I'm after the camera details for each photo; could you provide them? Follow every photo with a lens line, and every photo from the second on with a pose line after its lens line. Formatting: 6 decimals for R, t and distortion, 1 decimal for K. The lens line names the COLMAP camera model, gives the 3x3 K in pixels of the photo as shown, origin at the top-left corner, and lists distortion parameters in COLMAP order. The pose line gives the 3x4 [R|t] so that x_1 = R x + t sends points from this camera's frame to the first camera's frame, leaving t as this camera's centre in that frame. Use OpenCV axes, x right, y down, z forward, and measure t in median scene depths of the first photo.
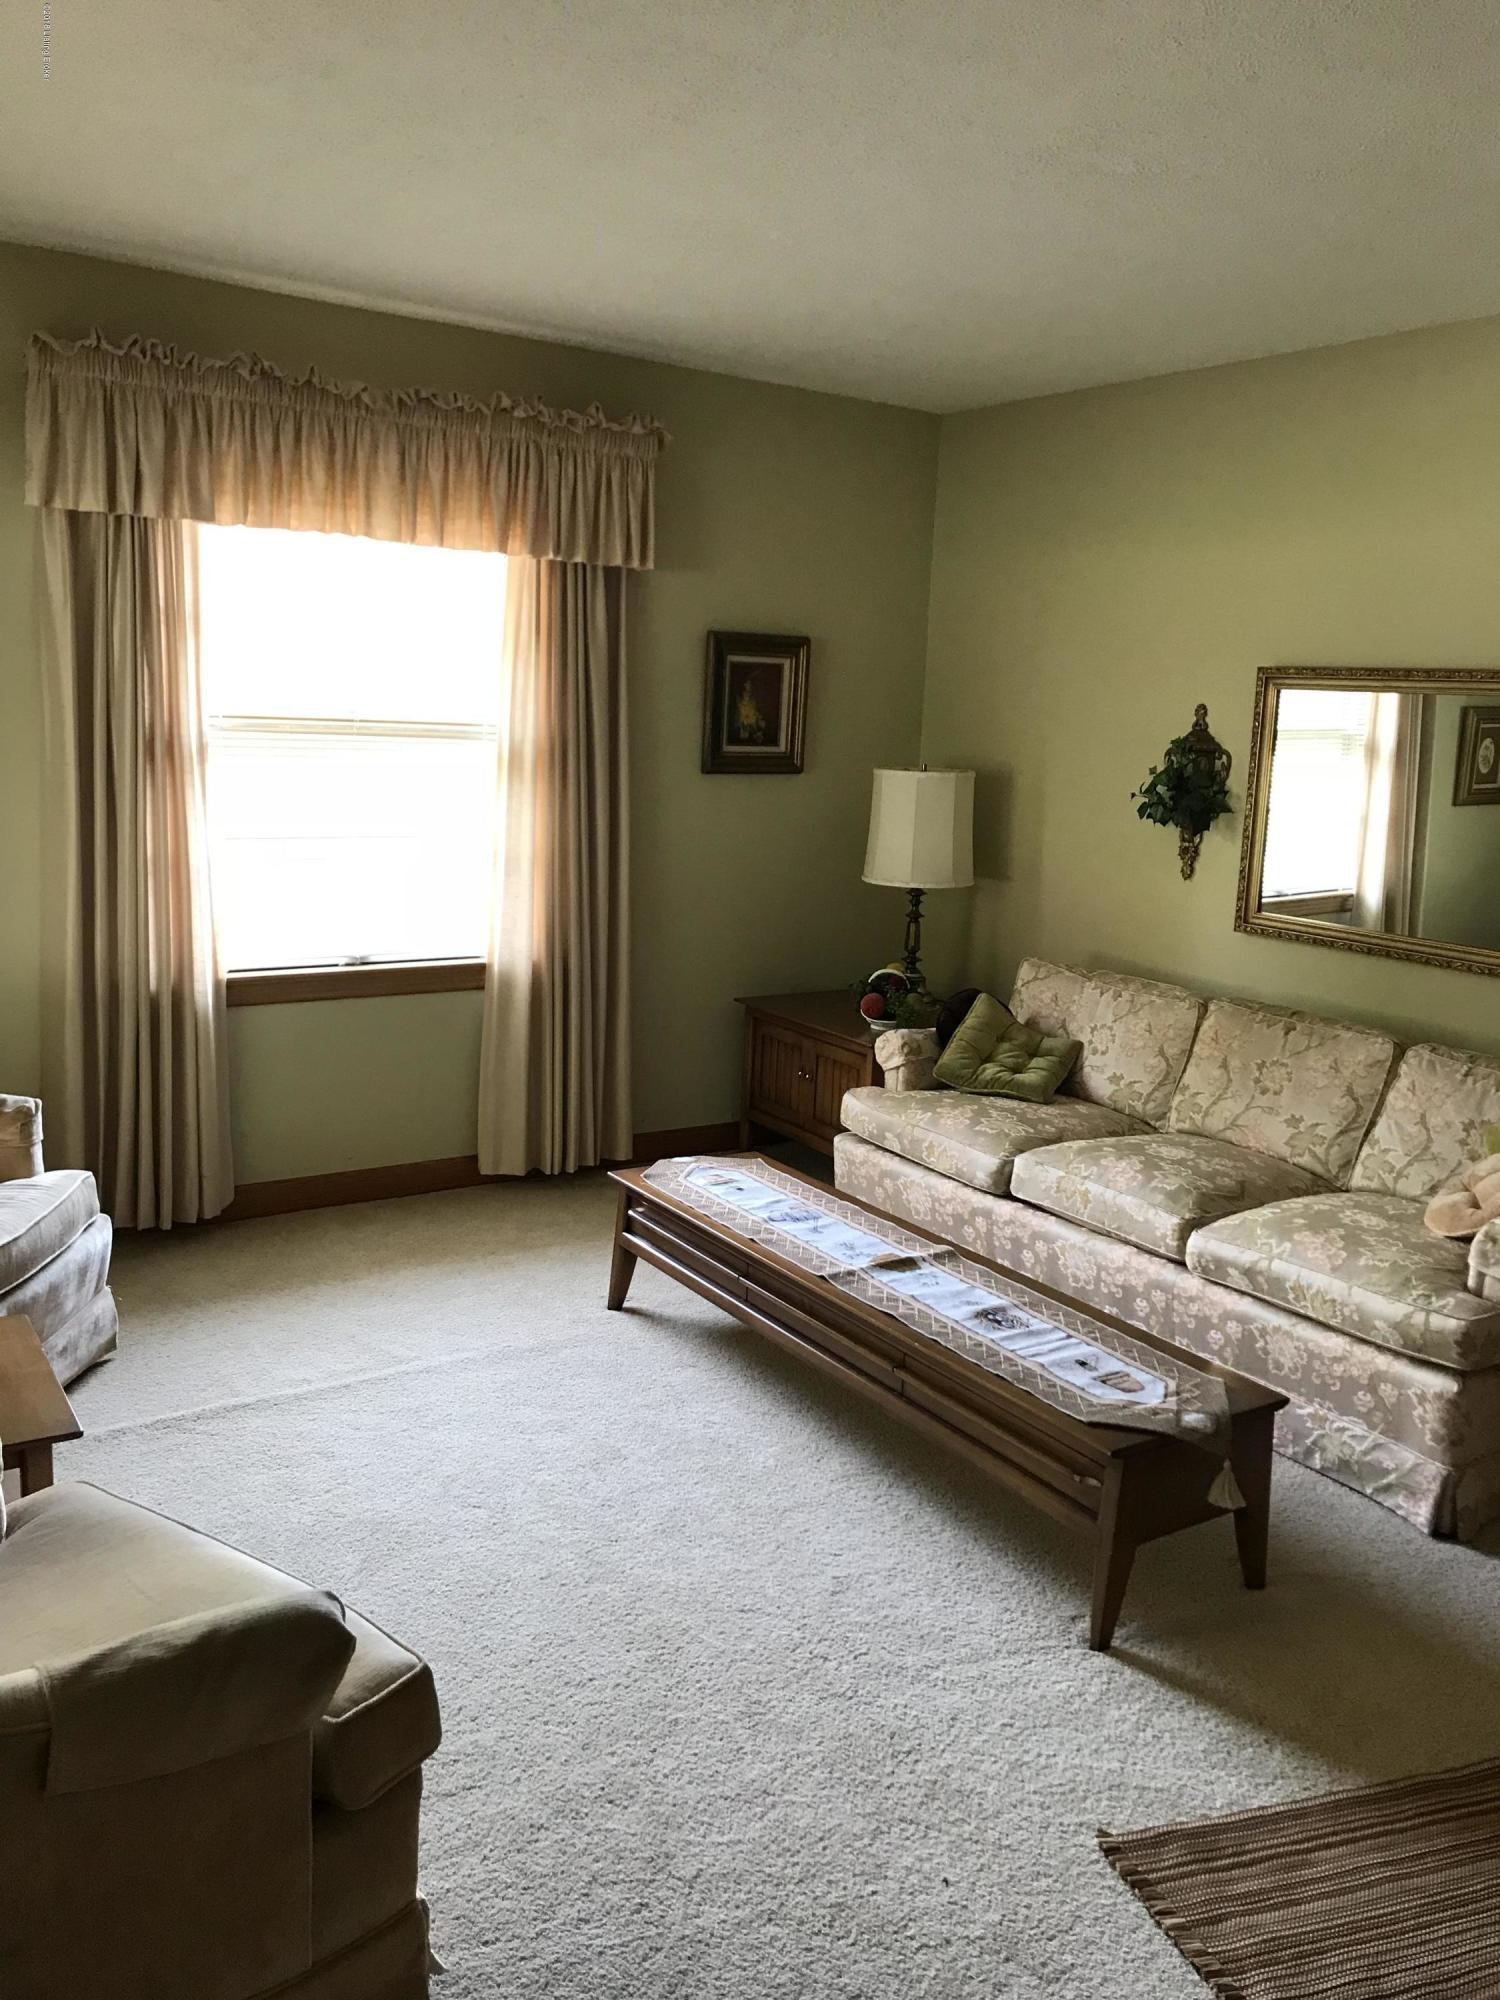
lens RADIAL K [[1655.1, 0, 761.7], [0, 1655.1, 996.8], [0, 0, 1]] dist [0.023915, -0.001309]
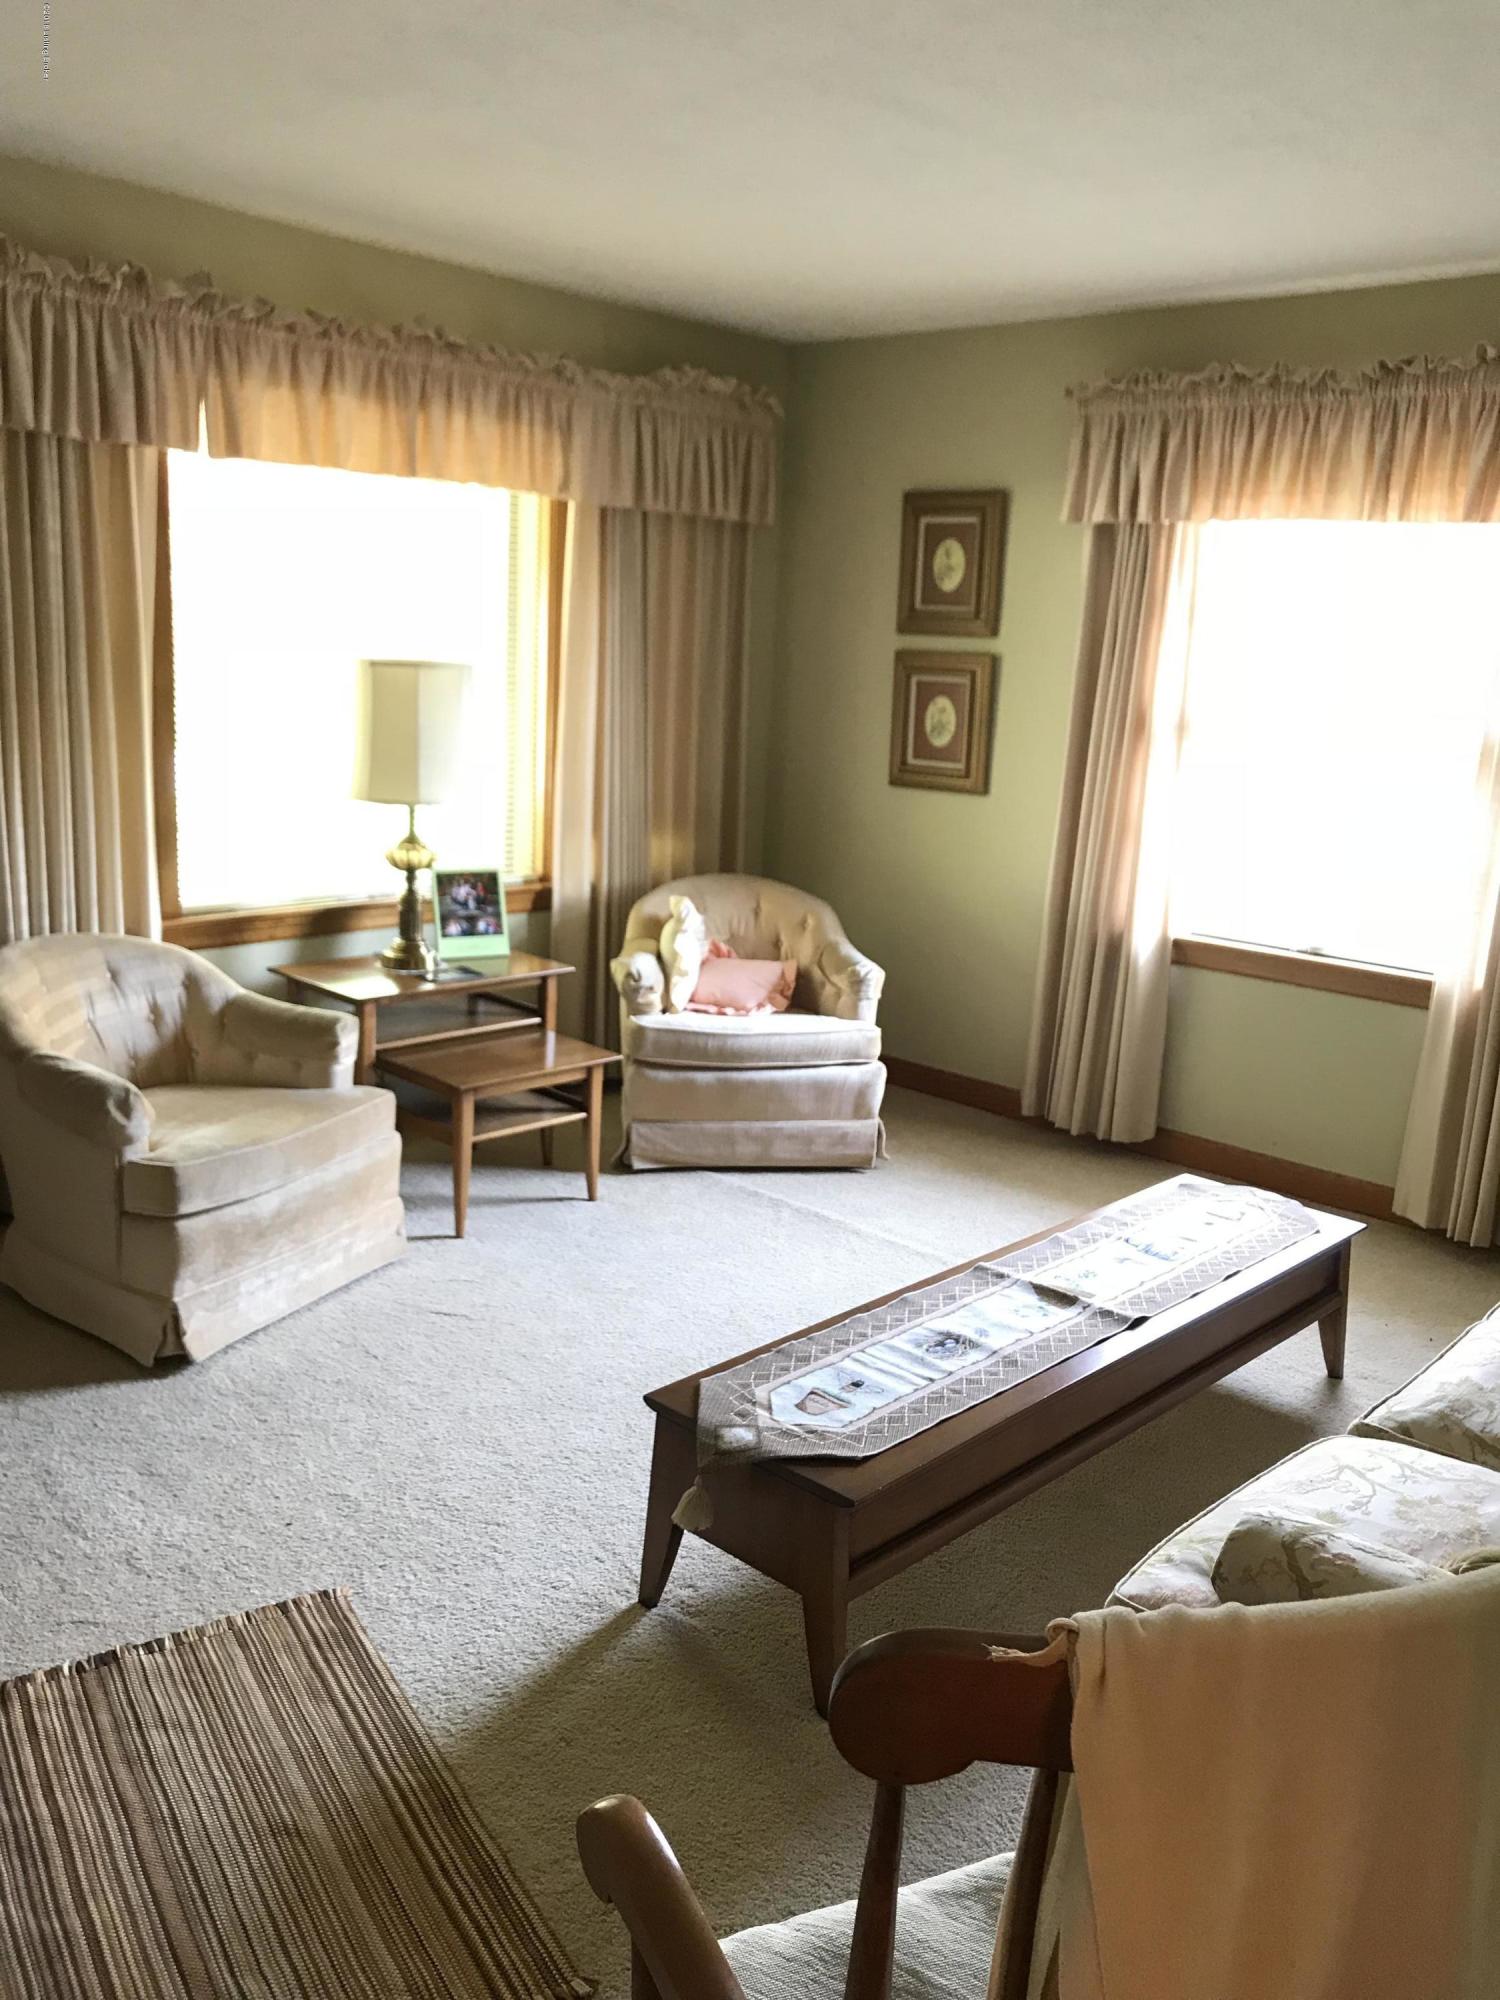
lens RADIAL K [[1655.1, 0, 761.7], [0, 1655.1, 996.8], [0, 0, 1]] dist [0.023915, -0.001309]
pose [[0.219828, 0.176233, -0.959488, 0.924046], [-0.213878, 0.968325, 0.128854, -0.076414], [0.951805, 0.176888, 0.250557, 0.645203]]
